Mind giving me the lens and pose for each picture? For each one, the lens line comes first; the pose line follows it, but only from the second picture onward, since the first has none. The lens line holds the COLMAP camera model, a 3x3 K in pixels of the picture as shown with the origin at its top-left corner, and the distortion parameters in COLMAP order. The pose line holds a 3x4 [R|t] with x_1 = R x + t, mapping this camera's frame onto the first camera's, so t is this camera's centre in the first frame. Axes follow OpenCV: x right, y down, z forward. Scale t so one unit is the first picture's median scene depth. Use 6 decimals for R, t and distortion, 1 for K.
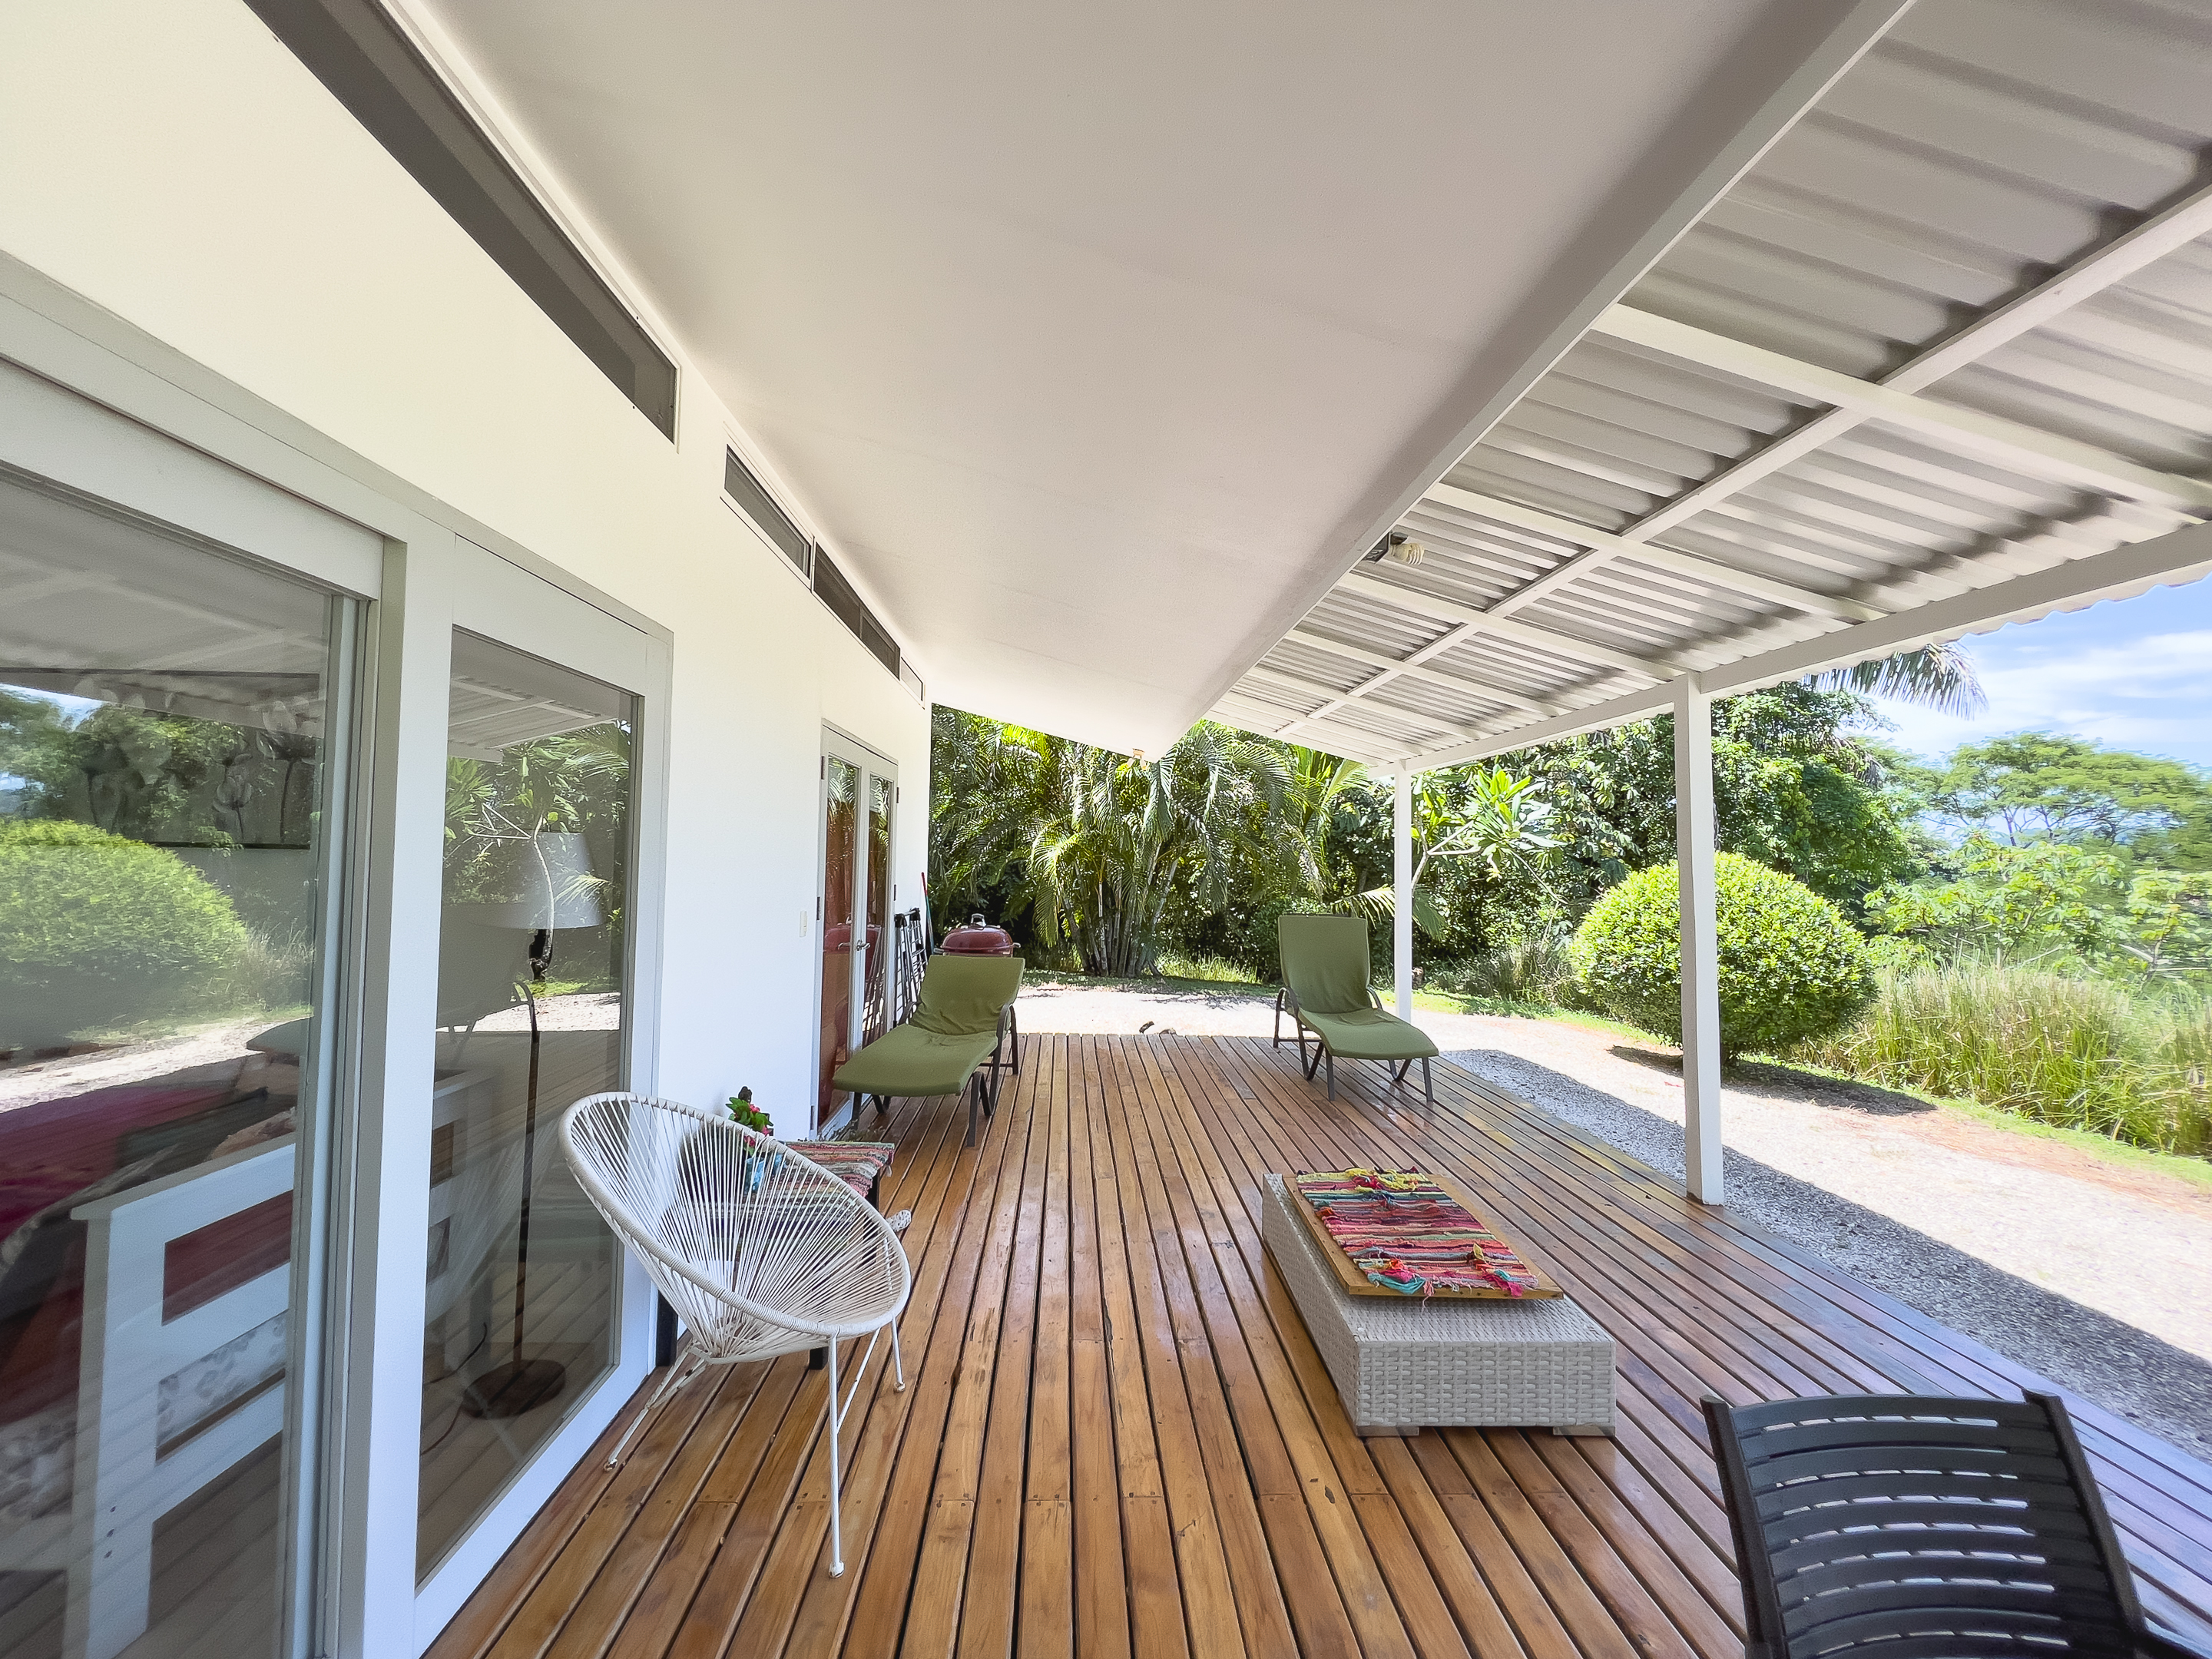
lens RADIAL K [[885.5, 0, 1103.2], [0, 885.5, 823.8], [0, 0, 1]] dist [0.006962, -0.000340]
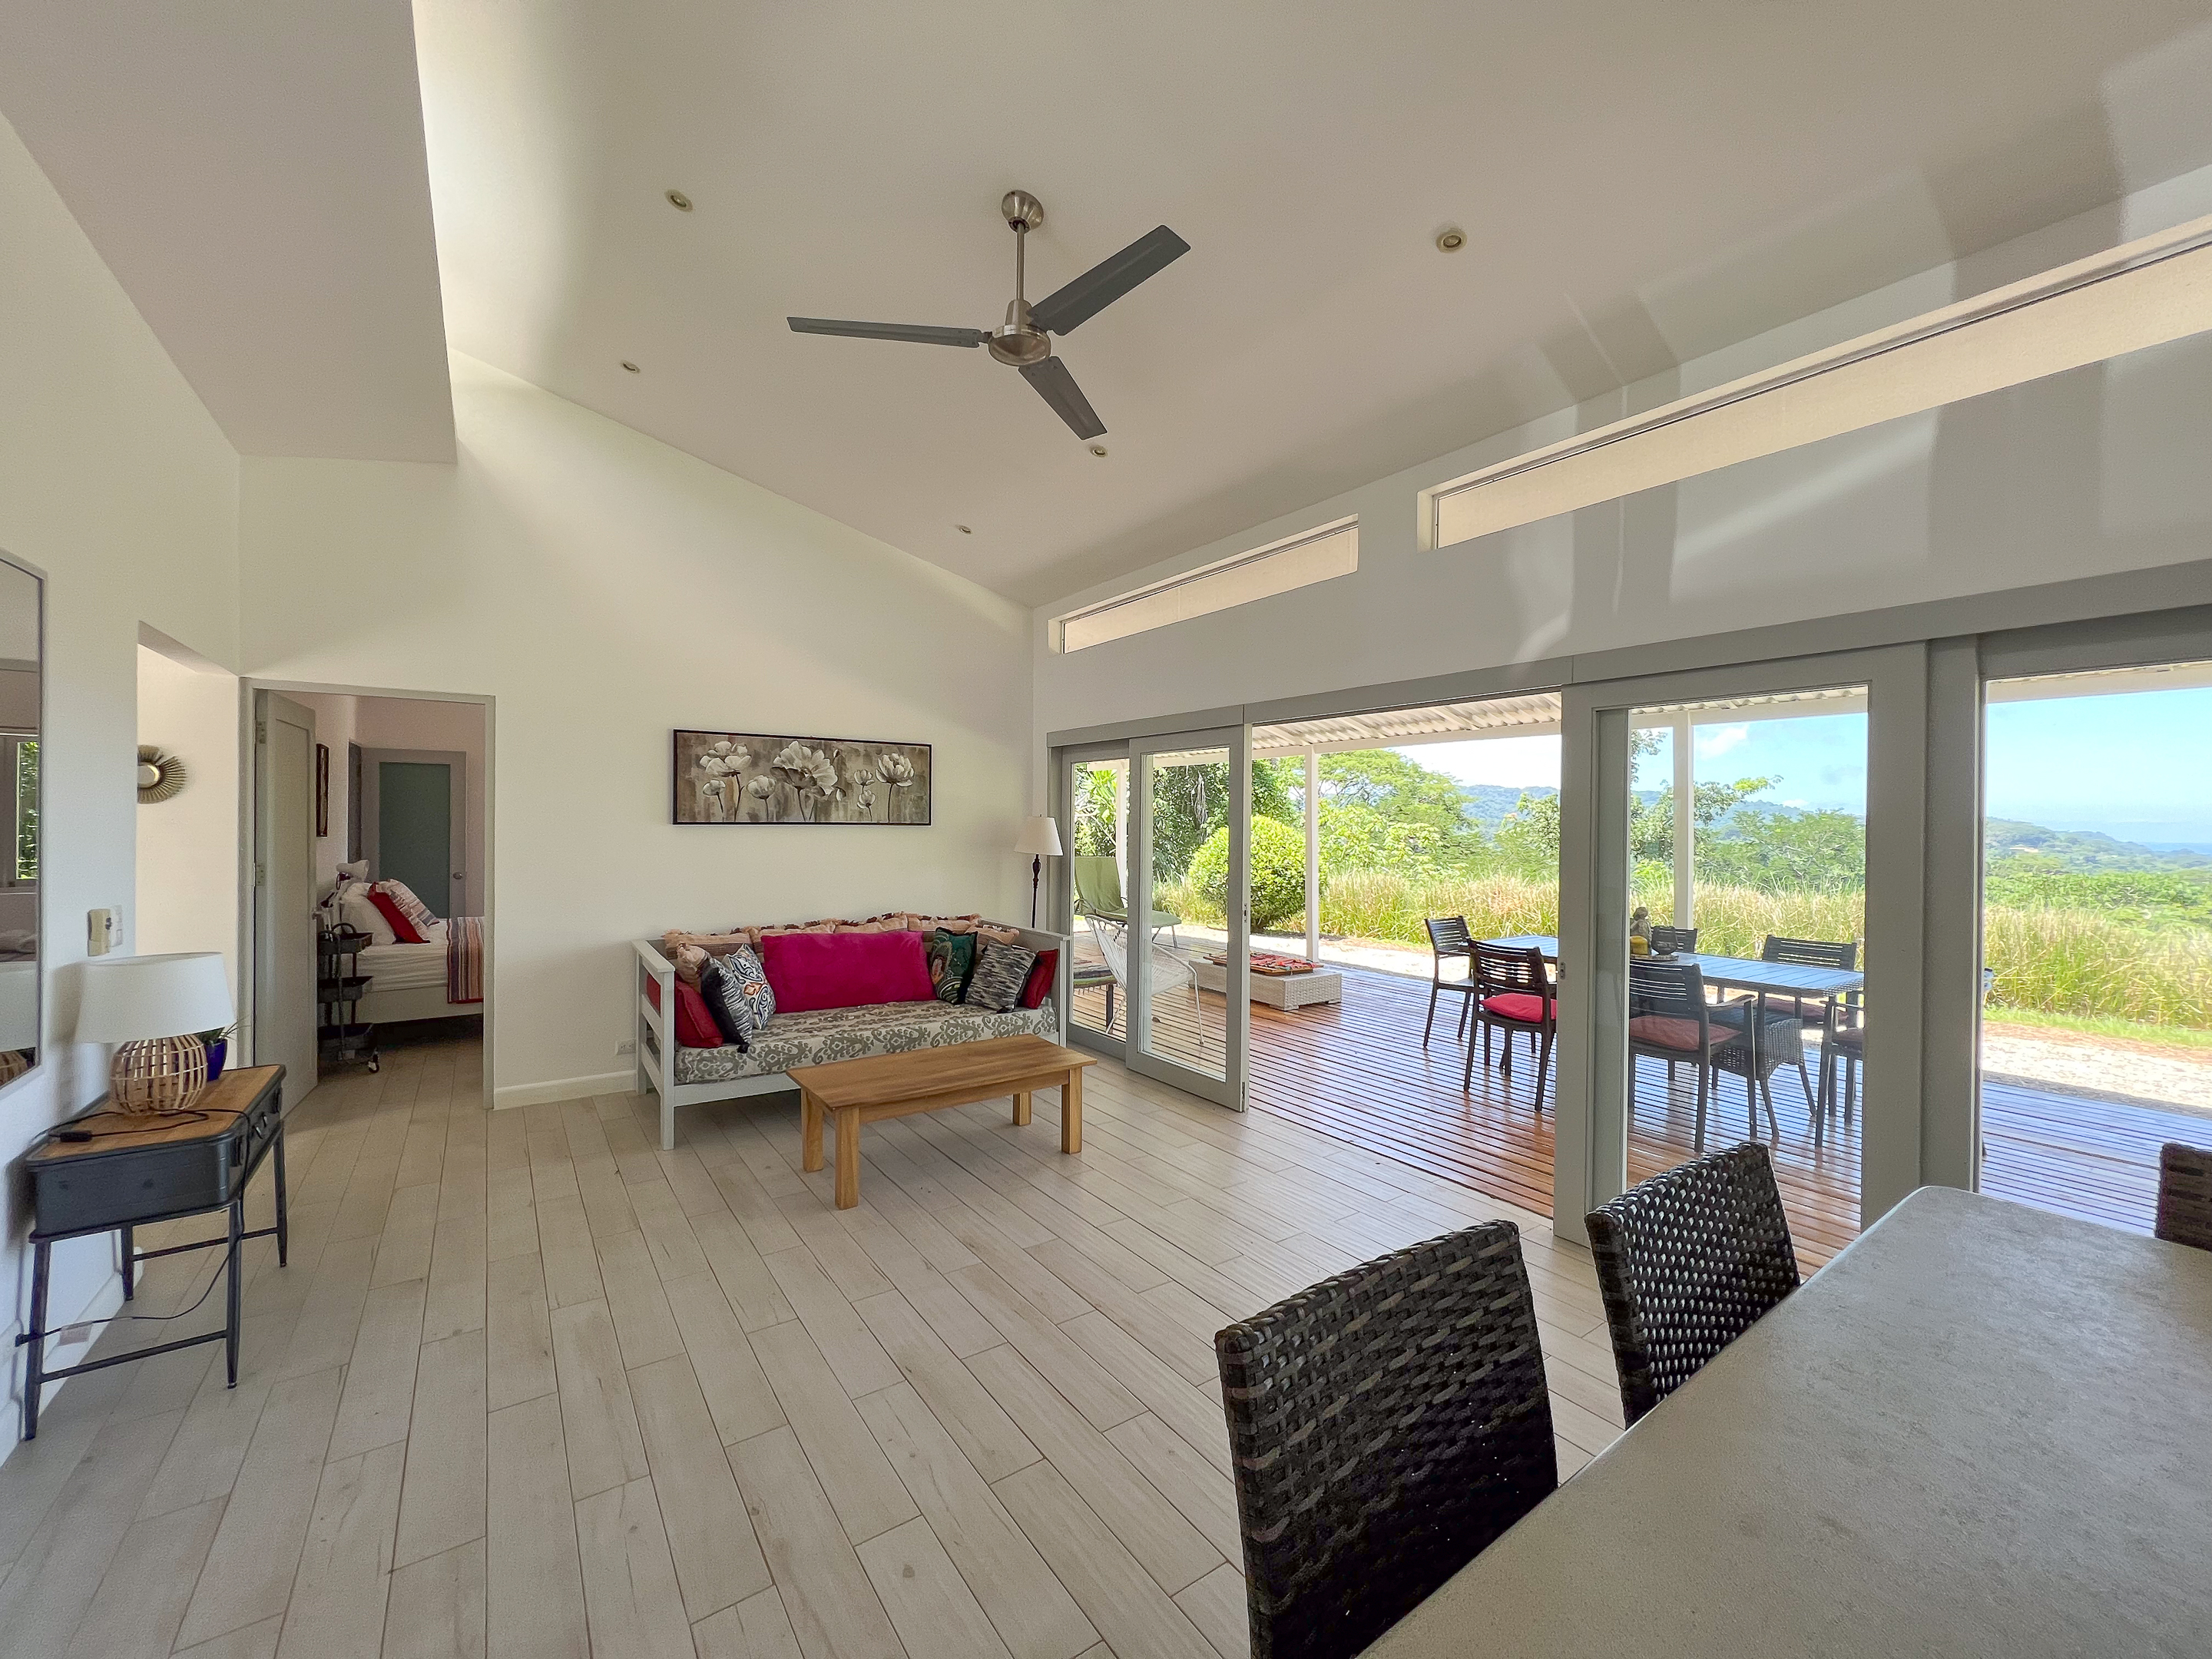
lens RADIAL K [[885.5, 0, 1103.2], [0, 885.5, 823.8], [0, 0, 1]] dist [0.006962, -0.000340]
pose [[0.844668, -0.005412, 0.535263, -0.597821], [-0.021958, 0.998757, 0.044748, -0.029742], [-0.534840, -0.049551, 0.843499, -0.395571]]
